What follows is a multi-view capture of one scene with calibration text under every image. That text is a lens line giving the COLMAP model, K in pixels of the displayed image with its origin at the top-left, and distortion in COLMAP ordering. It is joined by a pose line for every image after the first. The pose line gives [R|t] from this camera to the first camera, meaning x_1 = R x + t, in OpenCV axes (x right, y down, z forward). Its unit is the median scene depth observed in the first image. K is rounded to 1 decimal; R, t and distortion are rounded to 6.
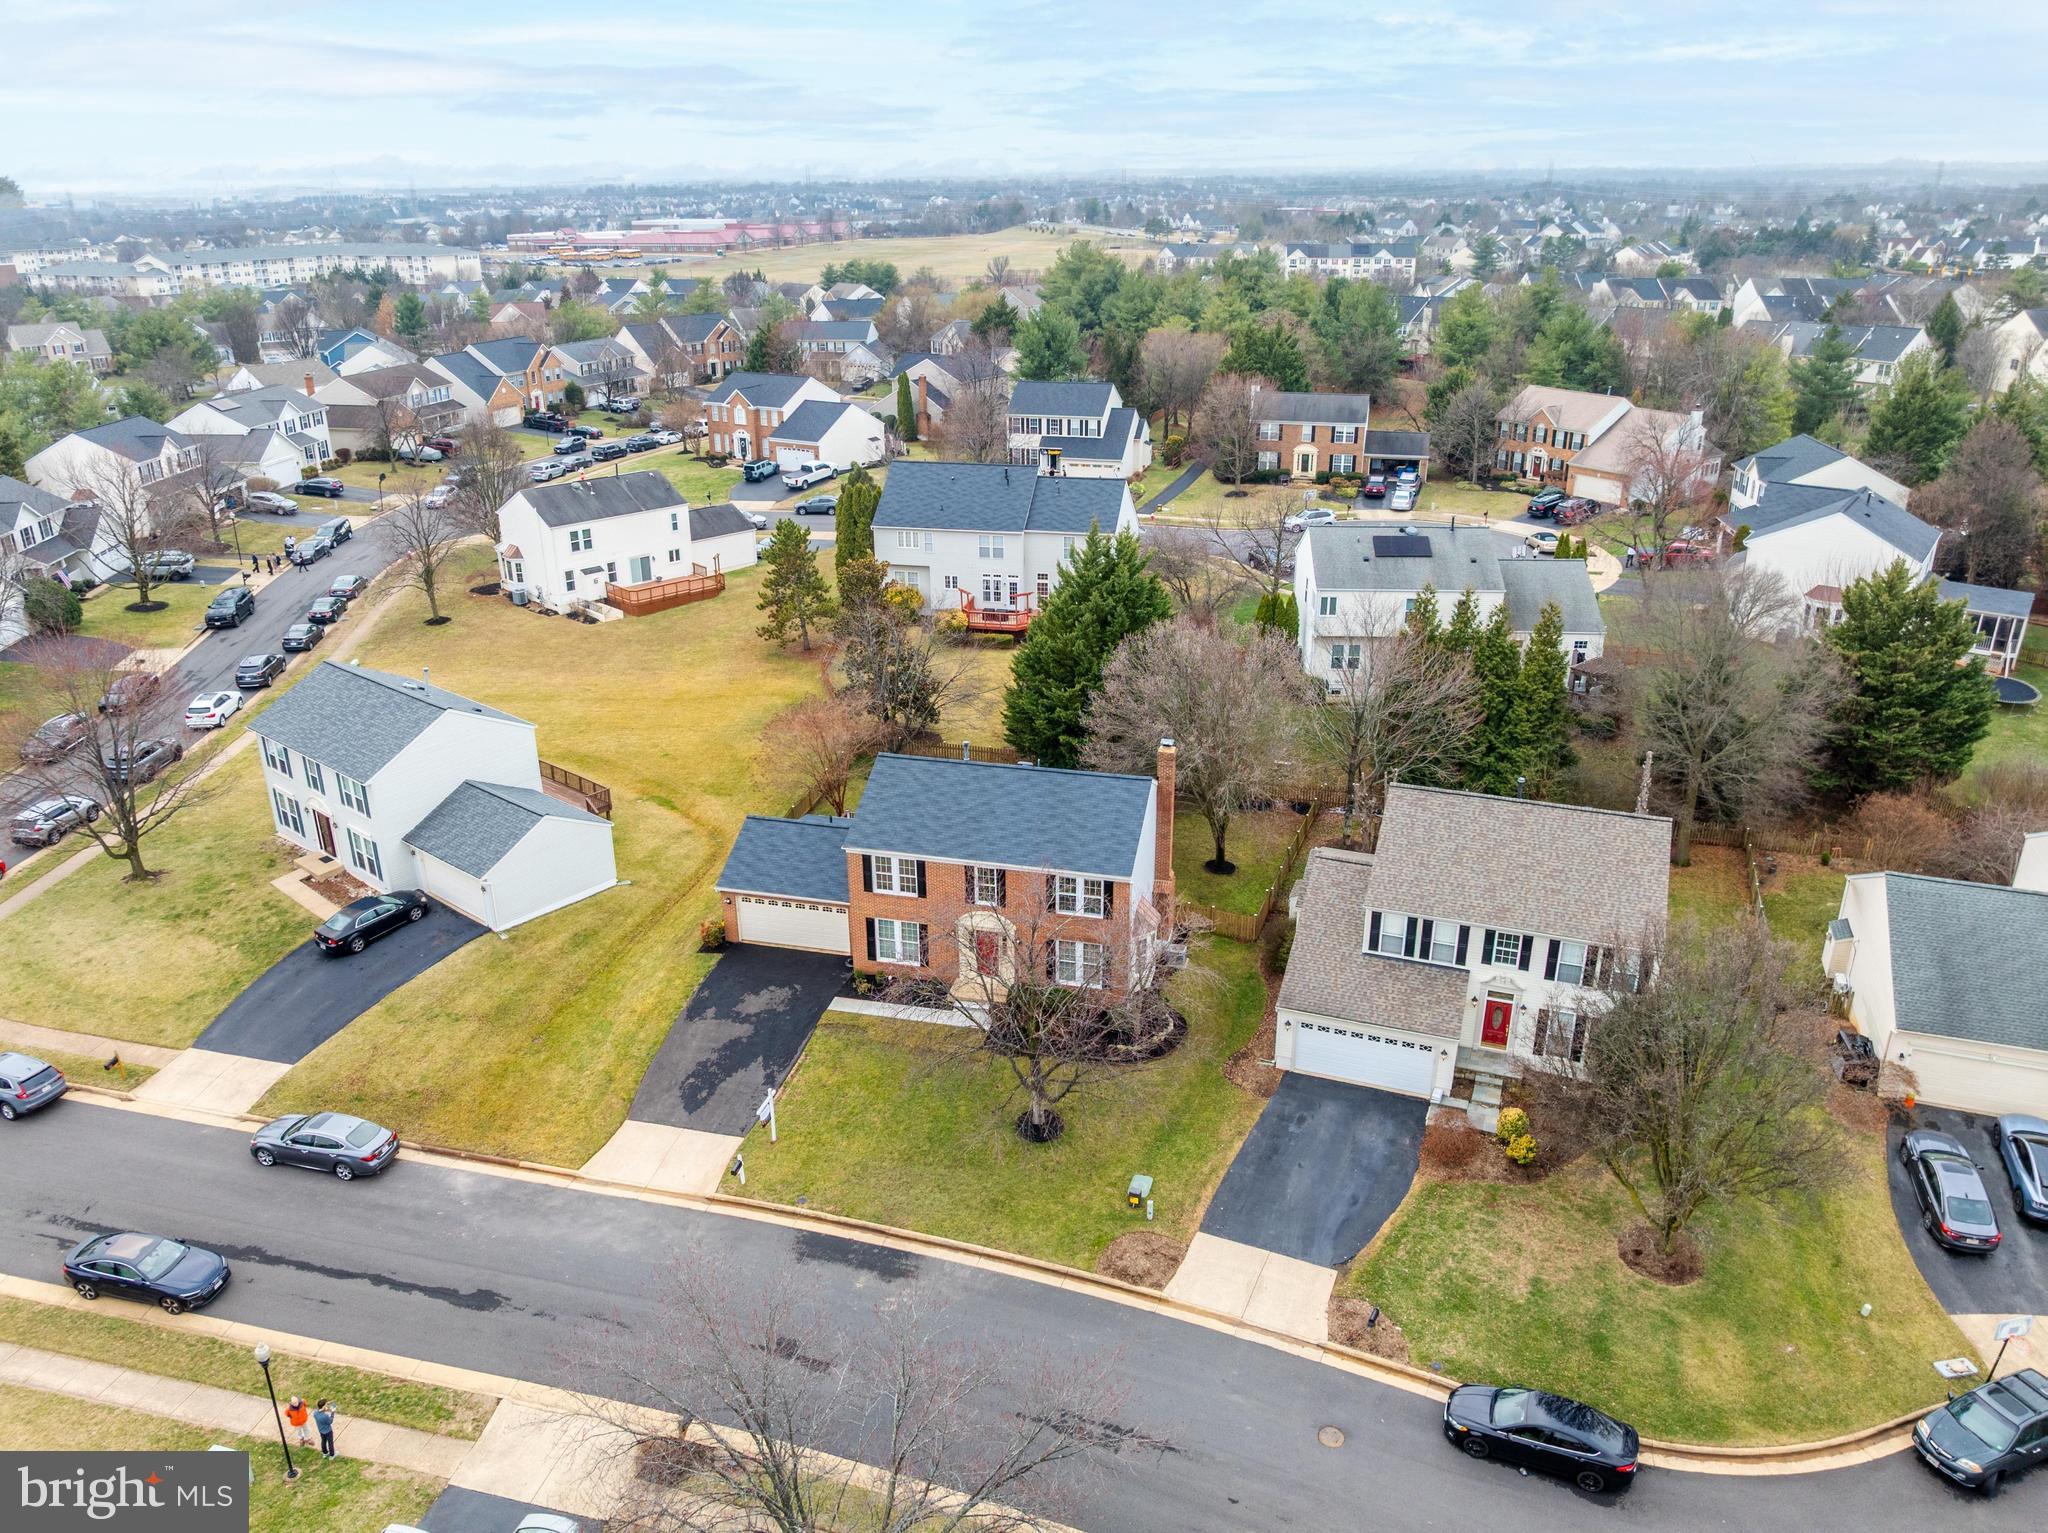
lens RADIAL K [[1446.6, 0, 1024.0], [0, 1446.6, 766.5], [0, 0, 1]] dist [-0.029828, -0.009370]
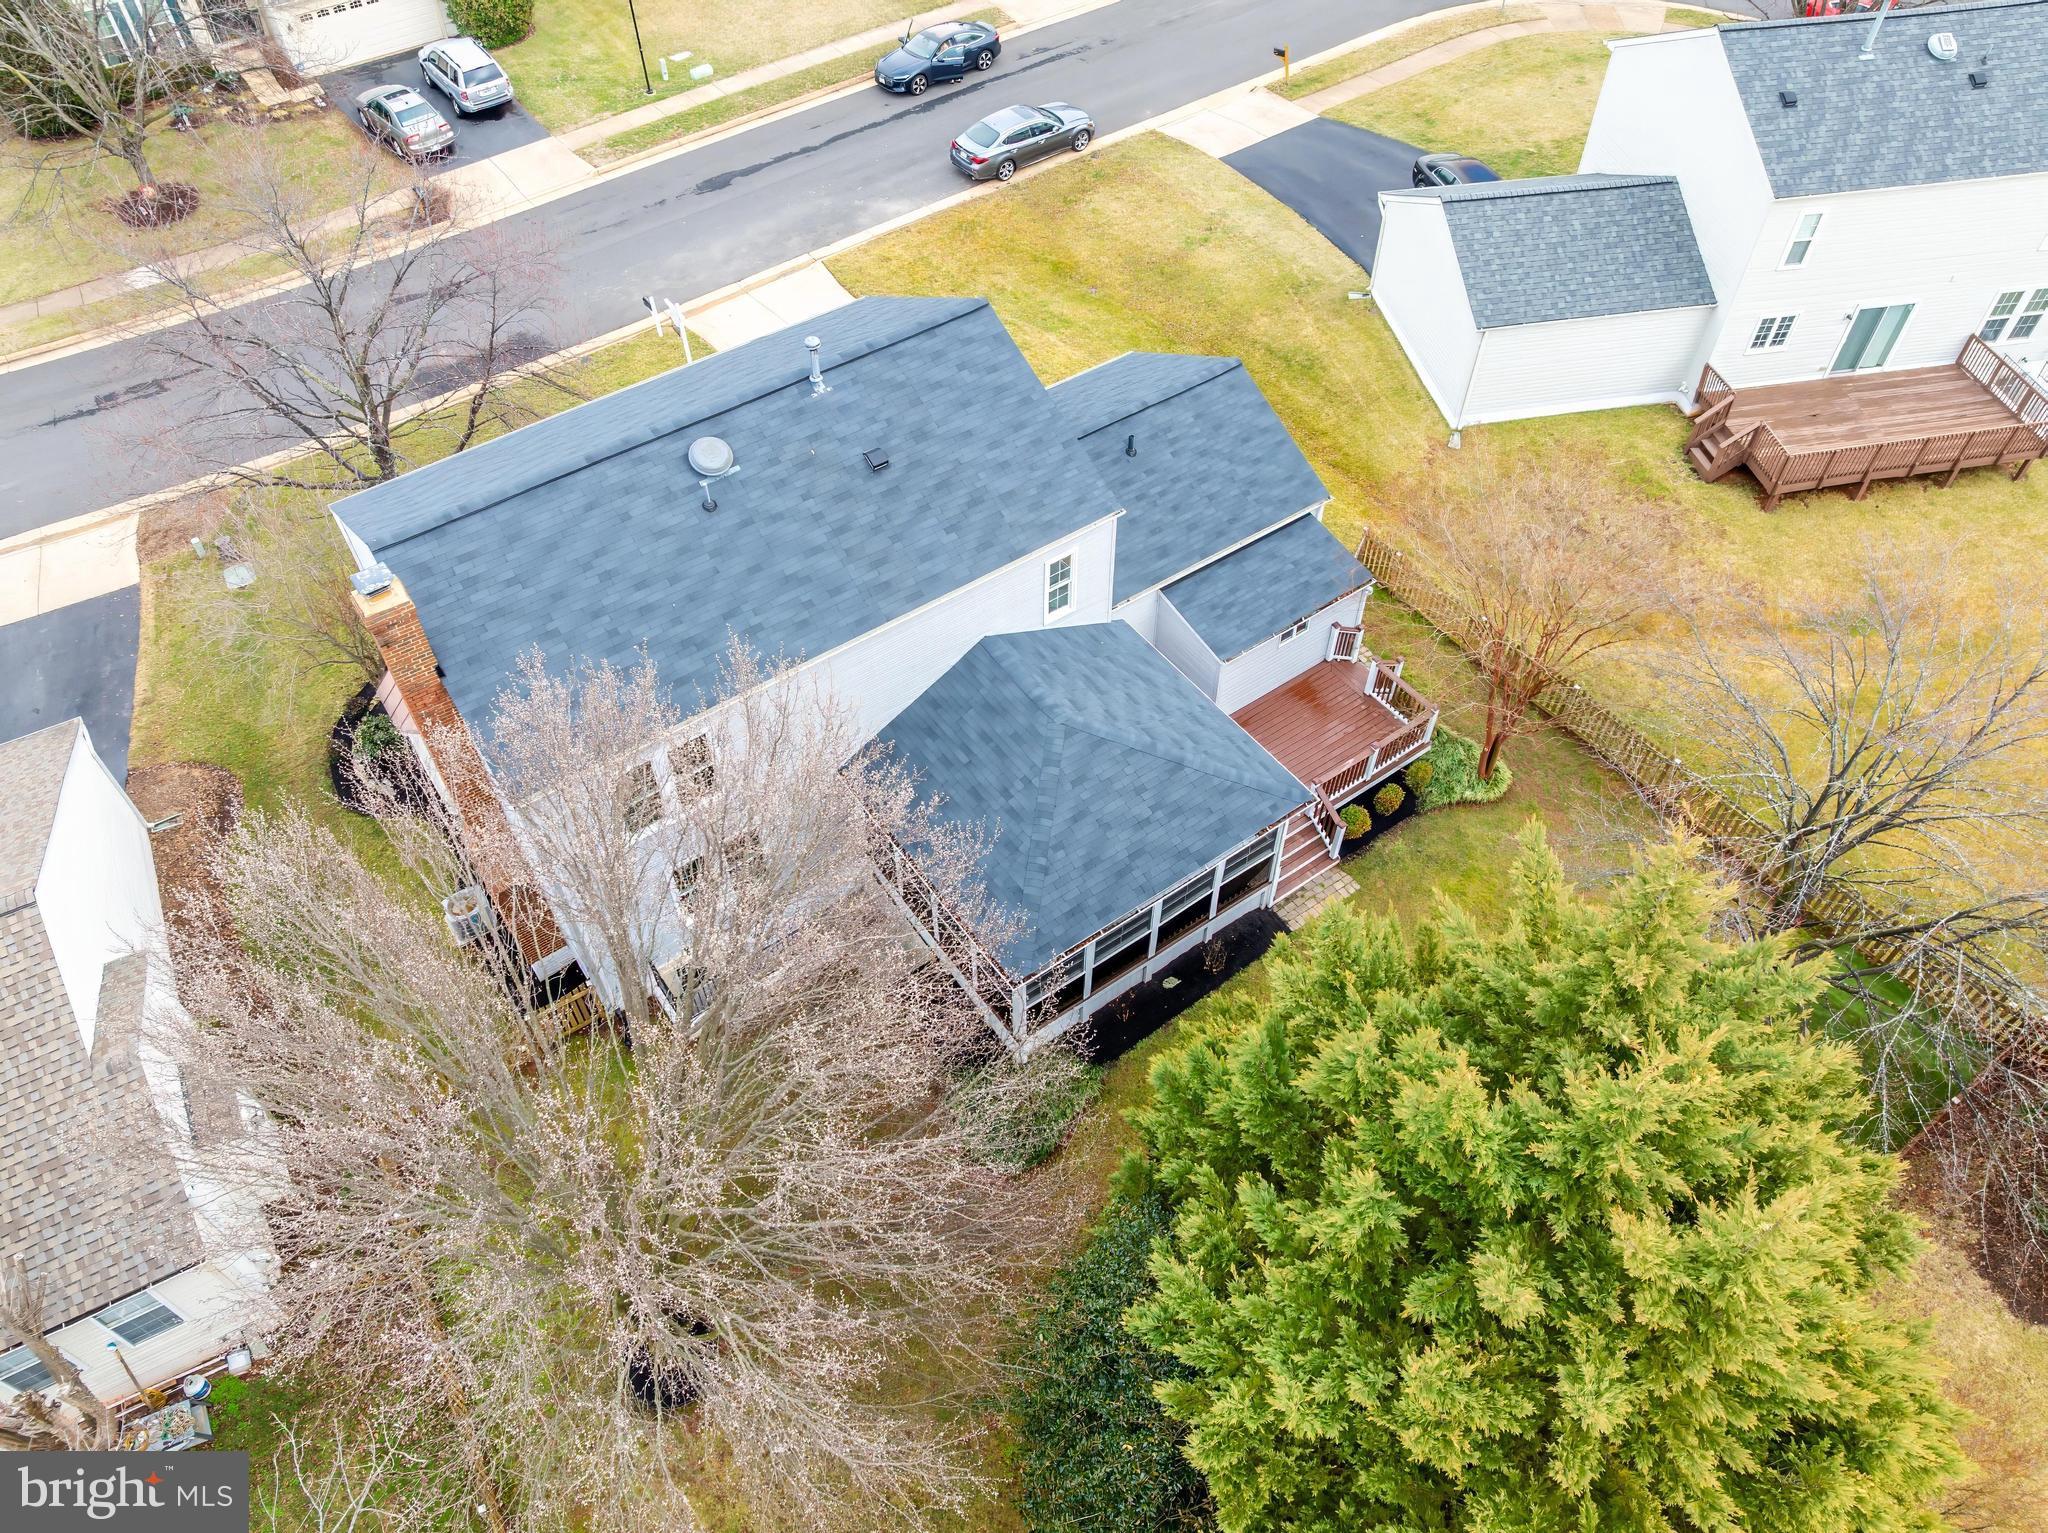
lens RADIAL K [[1446.6, 0, 1024.0], [0, 1446.6, 766.5], [0, 0, 1]] dist [-0.029828, -0.009370]
pose [[-0.646439, 0.589091, -0.484859, 0.192904], [-0.281547, 0.406458, 0.869209, -0.343014], [0.709118, 0.698401, -0.096893, 1.174860]]
